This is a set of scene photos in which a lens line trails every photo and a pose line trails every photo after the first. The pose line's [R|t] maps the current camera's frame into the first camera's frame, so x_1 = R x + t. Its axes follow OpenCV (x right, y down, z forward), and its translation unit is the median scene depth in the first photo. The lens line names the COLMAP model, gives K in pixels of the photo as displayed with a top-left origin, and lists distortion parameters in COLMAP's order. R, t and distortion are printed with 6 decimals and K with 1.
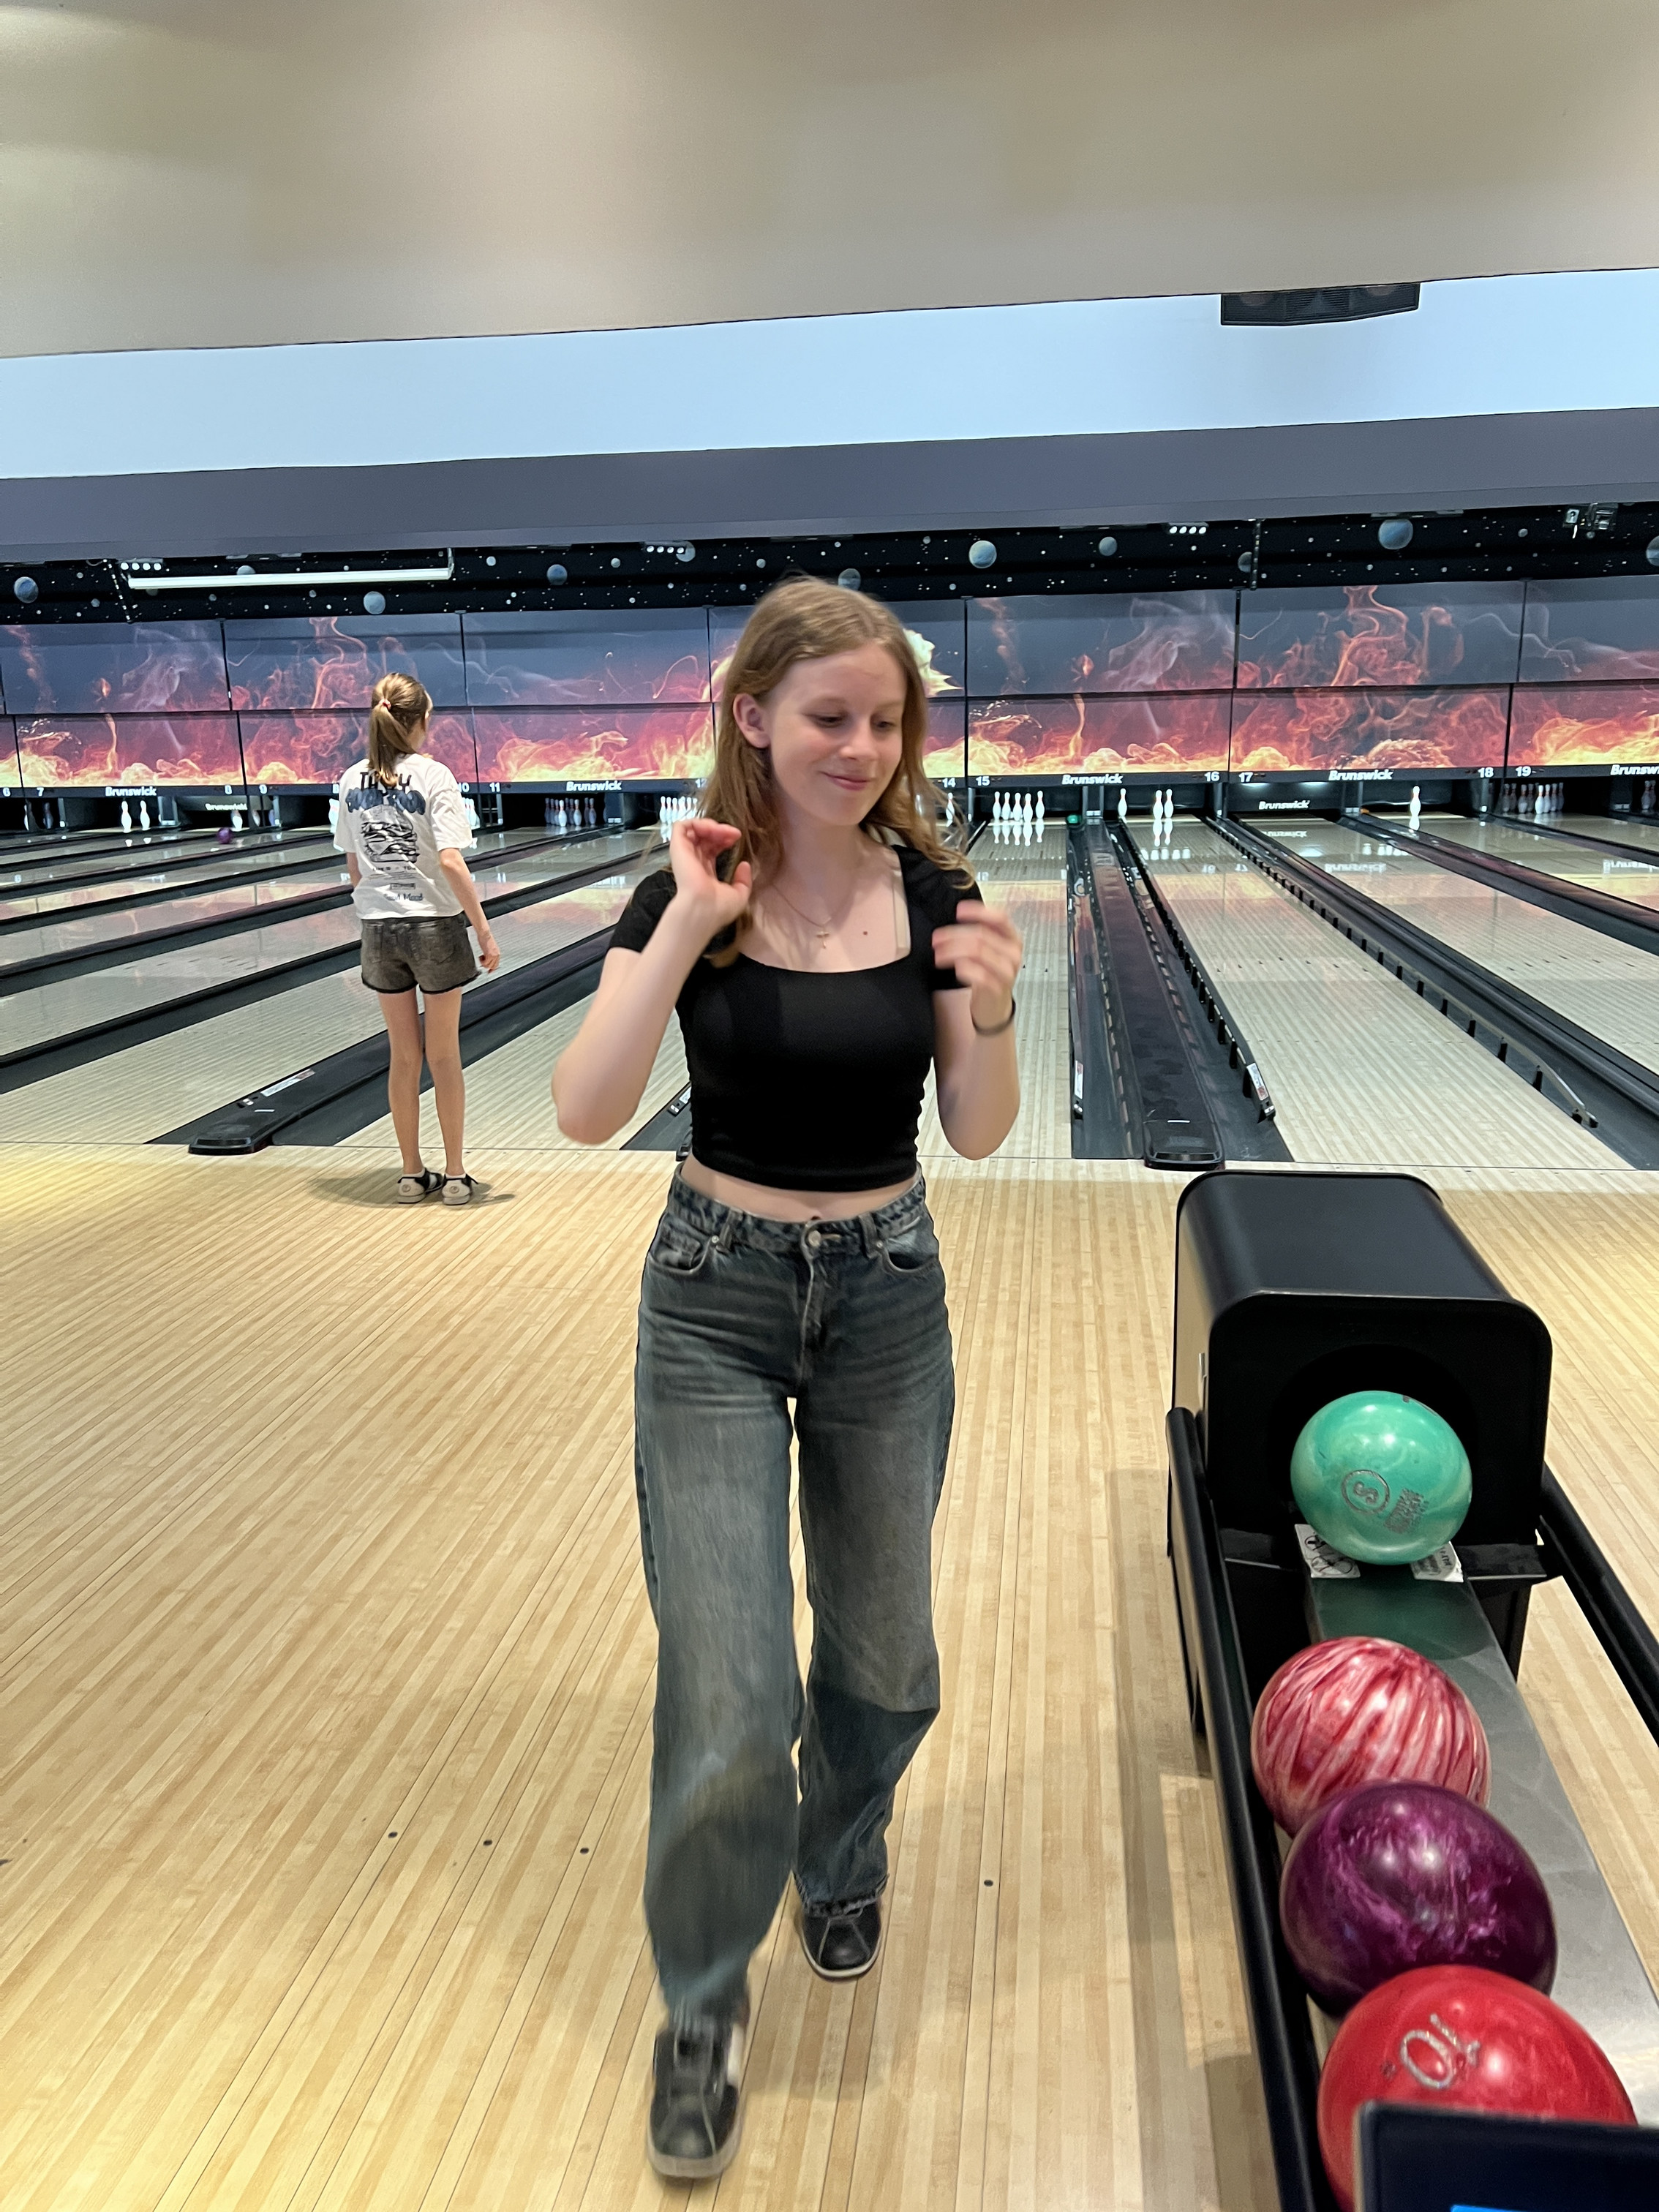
lens RADIAL K [[1484.8, 0, 852.1], [0, 1484.8, 1066.0], [0, 0, 1]] dist [0.030182, -0.011038]
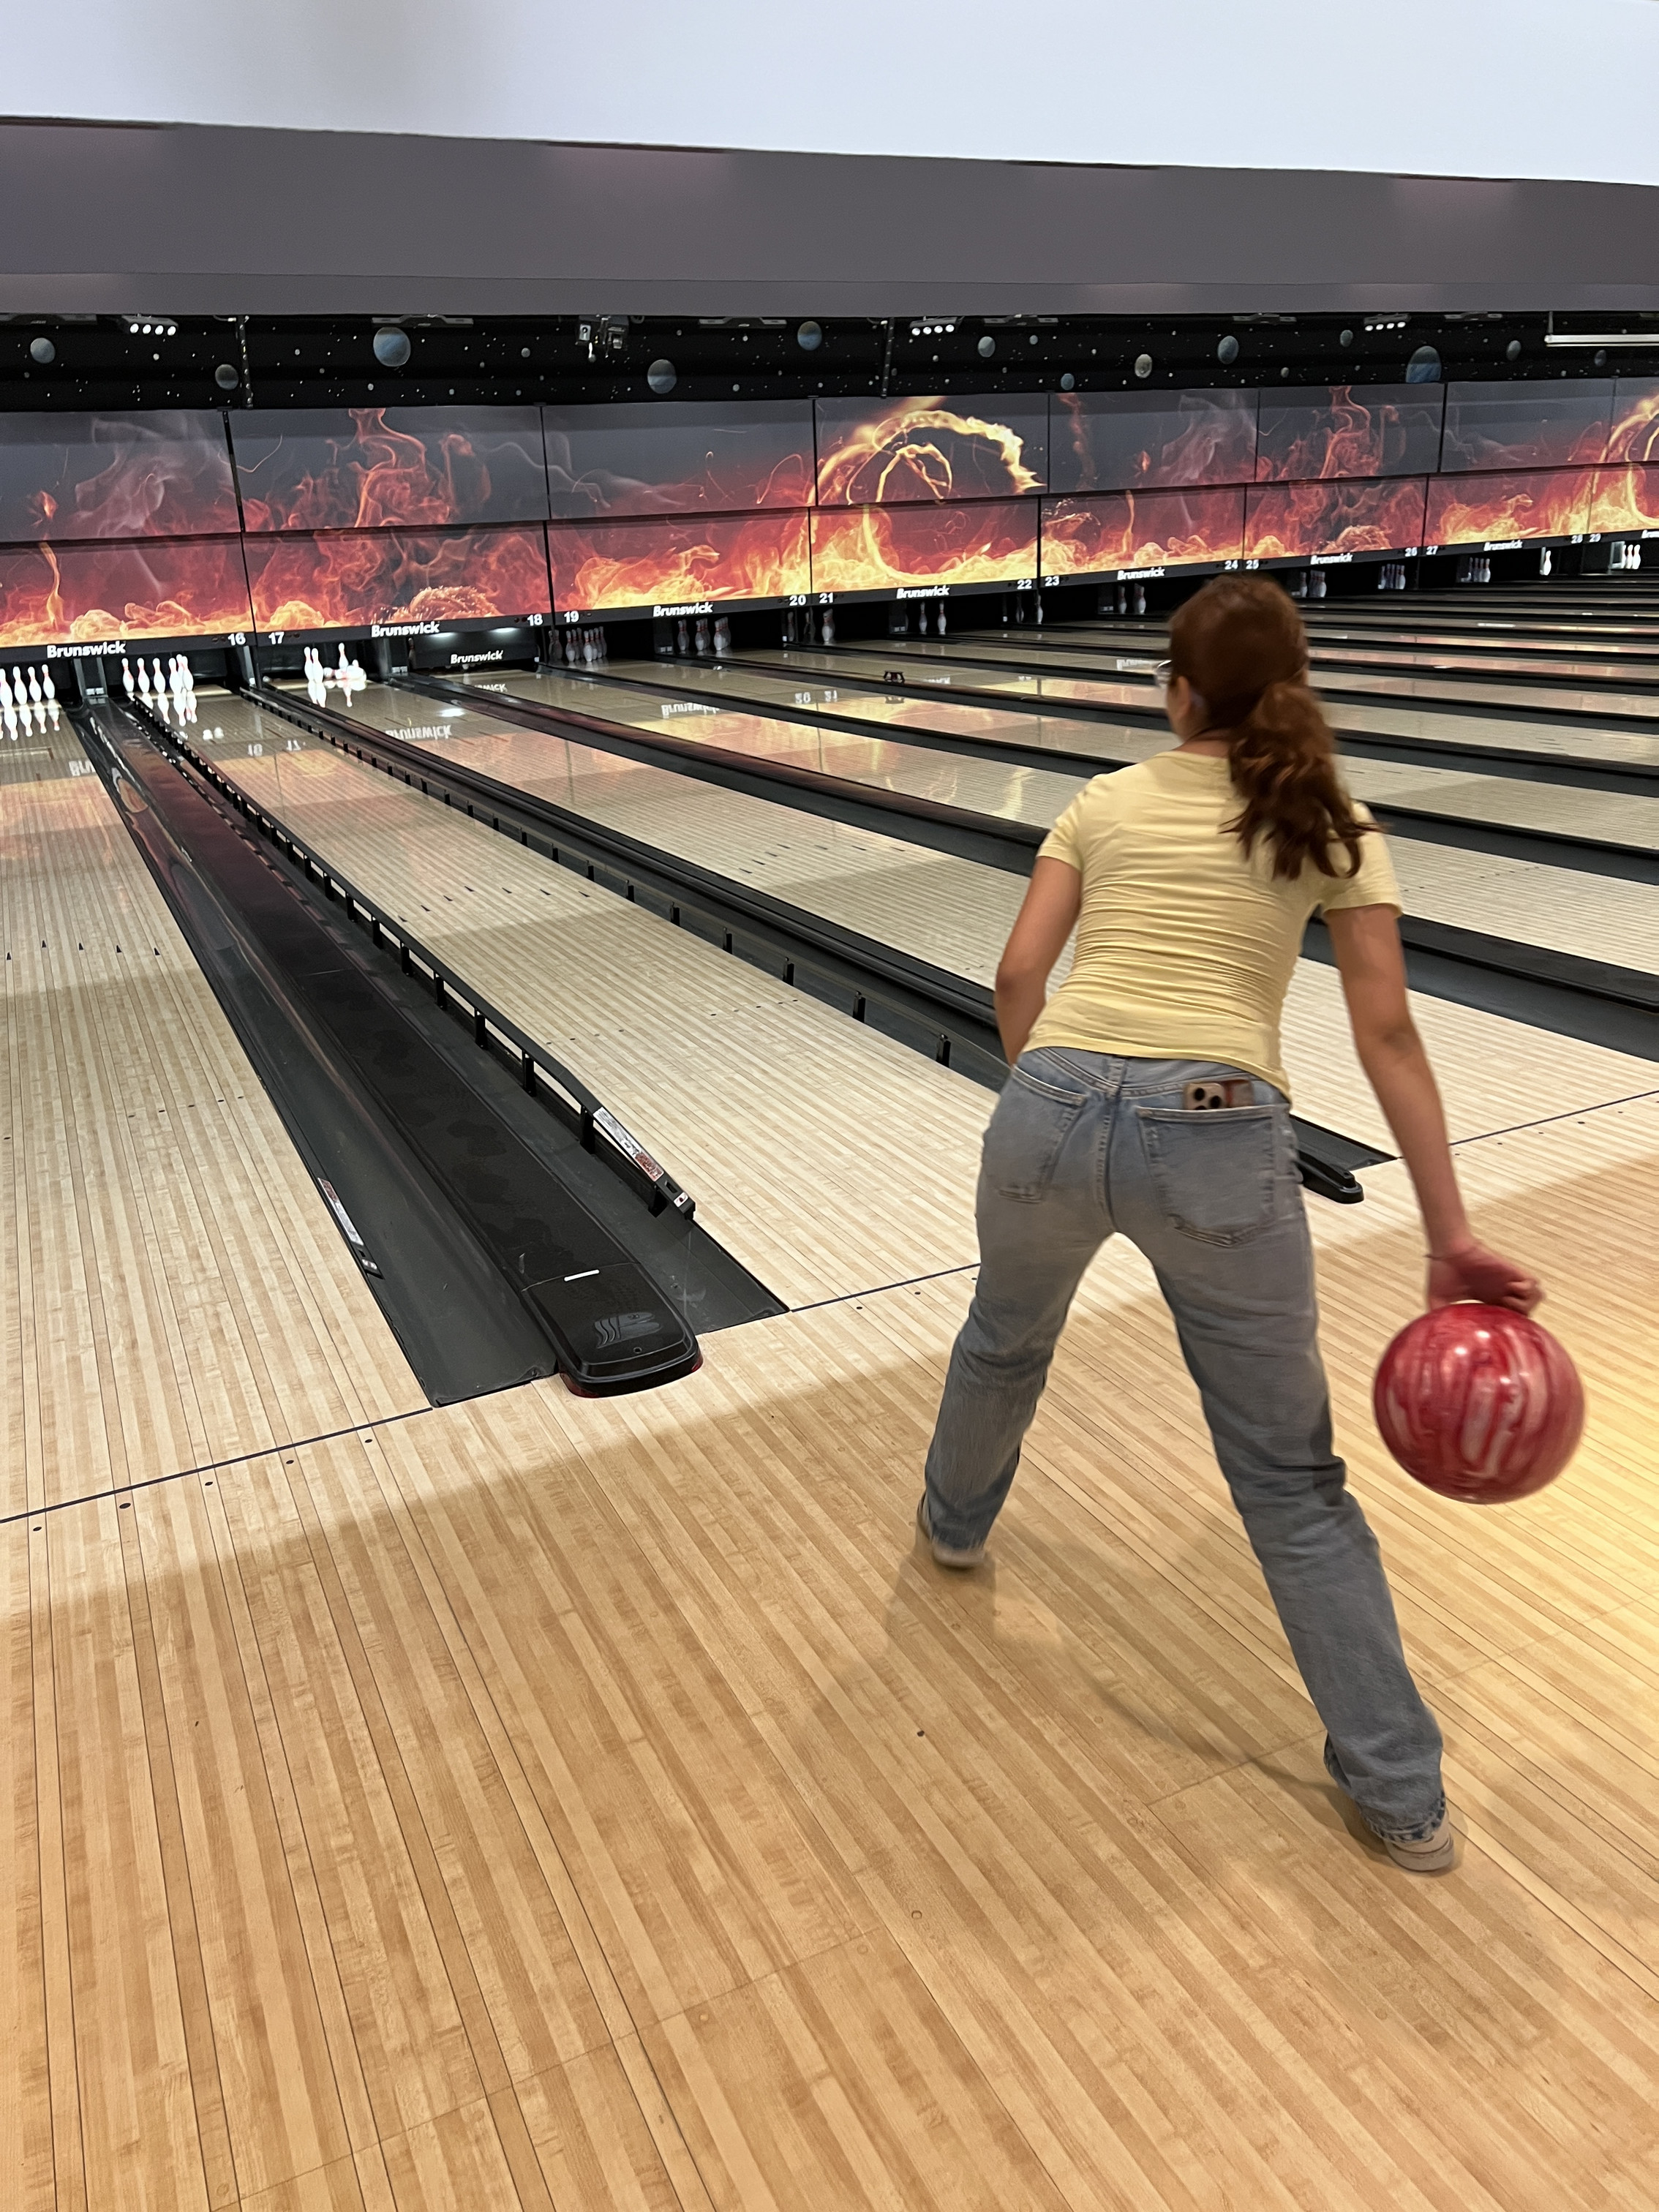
lens RADIAL K [[1659.4, 0, 820.0], [0, 1659.4, 1115.3], [0, 0, 1]] dist [0.049167, -0.051389]
pose [[0.834055, -0.206402, 0.511615, -0.682727], [0.160604, 0.978050, 0.132754, -0.012470], [-0.527786, -0.028557, 0.848897, 0.107598]]
